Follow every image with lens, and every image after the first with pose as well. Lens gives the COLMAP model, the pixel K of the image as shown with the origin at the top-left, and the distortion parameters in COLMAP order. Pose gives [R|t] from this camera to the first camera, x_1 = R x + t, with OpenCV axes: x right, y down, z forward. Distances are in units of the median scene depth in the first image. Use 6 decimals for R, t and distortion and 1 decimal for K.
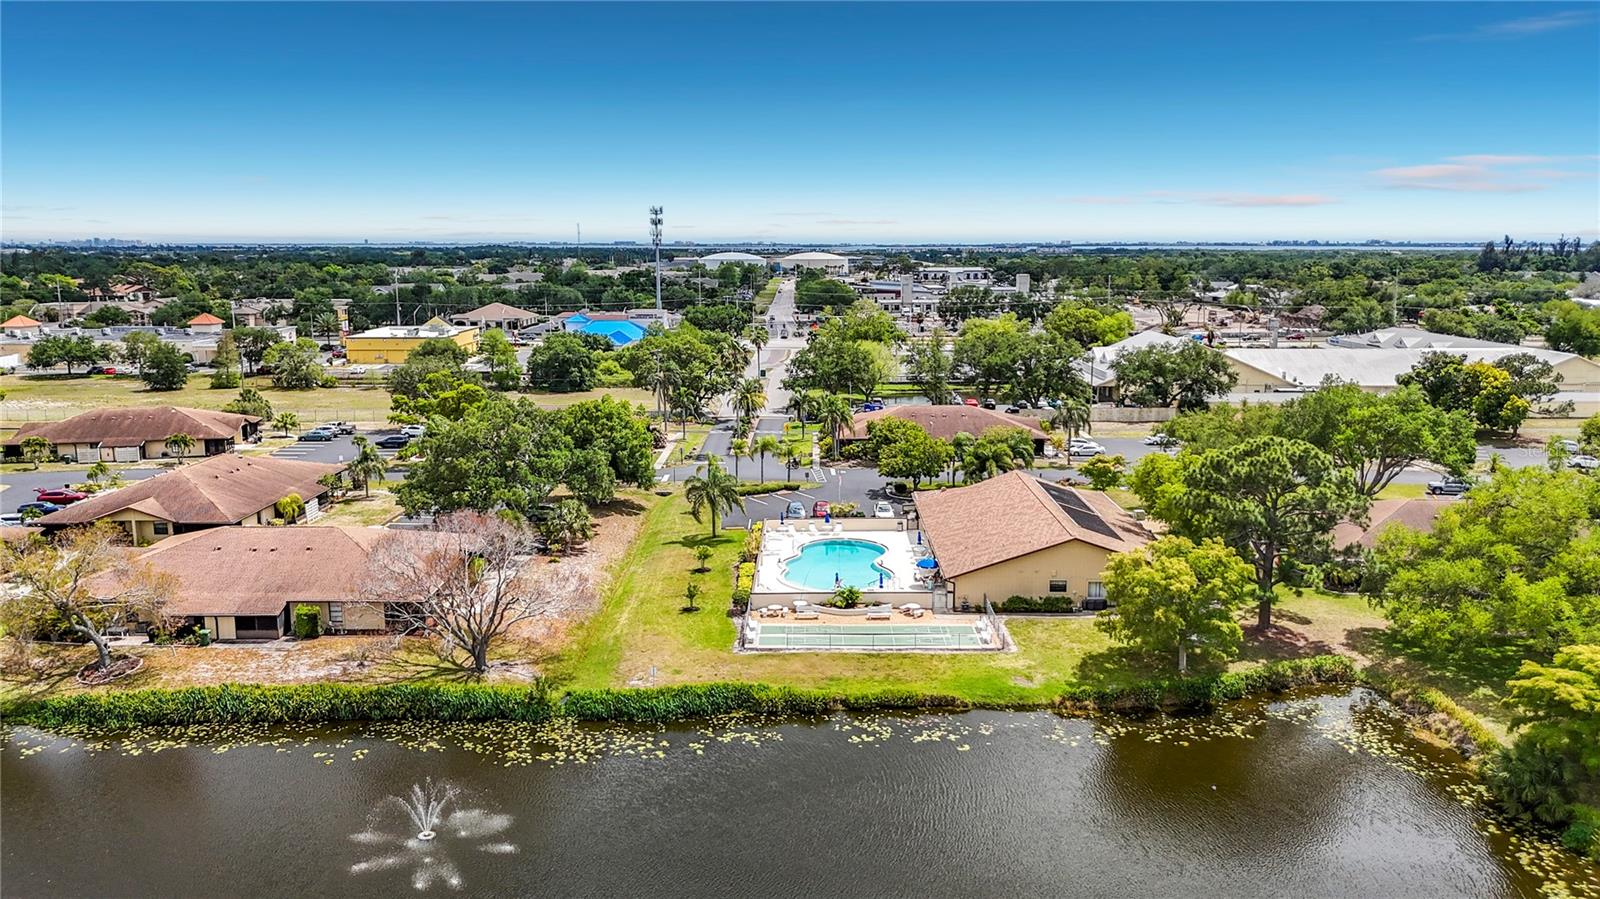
lens RADIAL K [[1160.5, 0, 800.0], [0, 1160.5, 449.5], [0, 0, 1]] dist [0.111665, -0.133201]
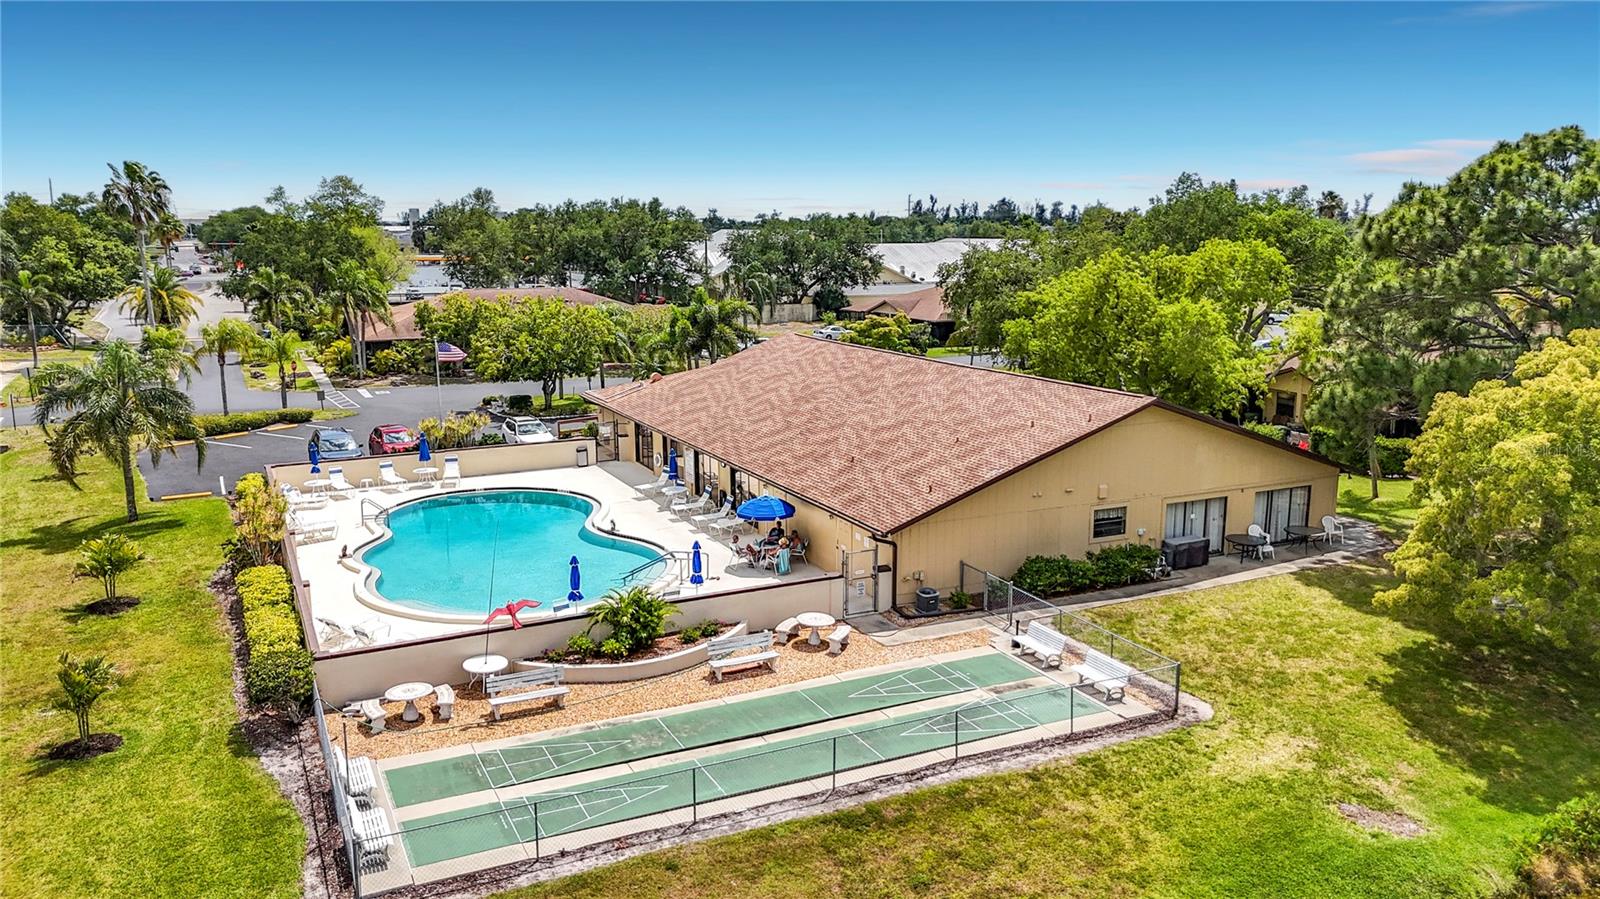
lens RADIAL K [[1185.4, 0, 800.0], [0, 1185.4, 449.5], [0, 0, 1]] dist [0.074986, -0.086071]
pose [[0.894252, -0.080197, 0.440321, -0.049778], [0.073982, 0.996768, 0.031294, 0.056379], [-0.441407, 0.004591, 0.897295, 0.538839]]
